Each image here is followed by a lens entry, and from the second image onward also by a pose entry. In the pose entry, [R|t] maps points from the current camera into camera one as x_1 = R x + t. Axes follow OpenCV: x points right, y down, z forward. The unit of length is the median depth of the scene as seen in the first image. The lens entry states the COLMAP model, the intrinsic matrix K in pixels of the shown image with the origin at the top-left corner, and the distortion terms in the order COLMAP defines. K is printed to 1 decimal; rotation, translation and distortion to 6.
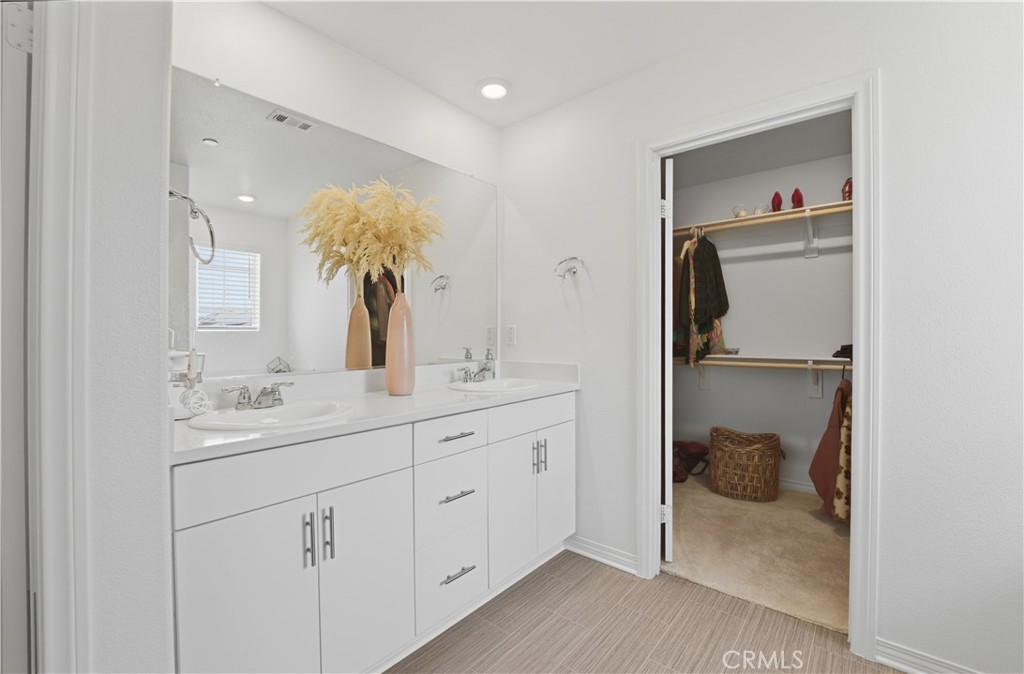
lens RADIAL K [[439.5, 0, 512.1], [0, 439.5, 337.3], [0, 0, 1]] dist [-0.011981, 0.000138]
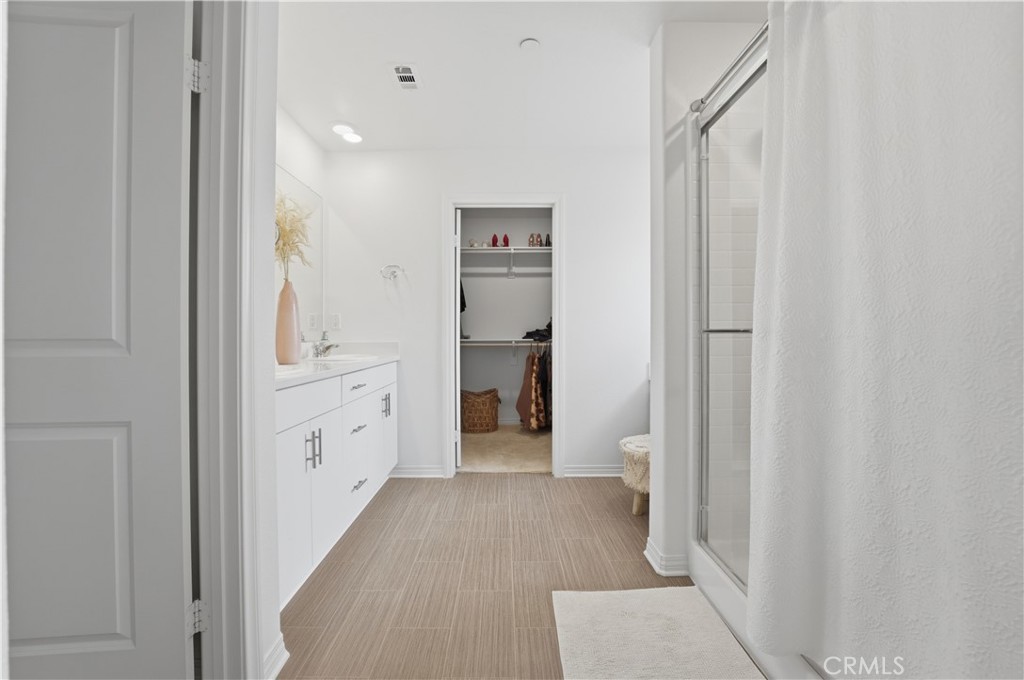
lens RADIAL K [[421.2, 0, 512.3], [0, 421.2, 336.7], [0, 0, 1]] dist [-0.028811, 0.003991]
pose [[0.759109, -0.005774, 0.650938, -0.436759], [0.008198, 0.999966, -0.000690, 0.047839], [-0.650912, 0.005861, 0.759130, -0.245413]]
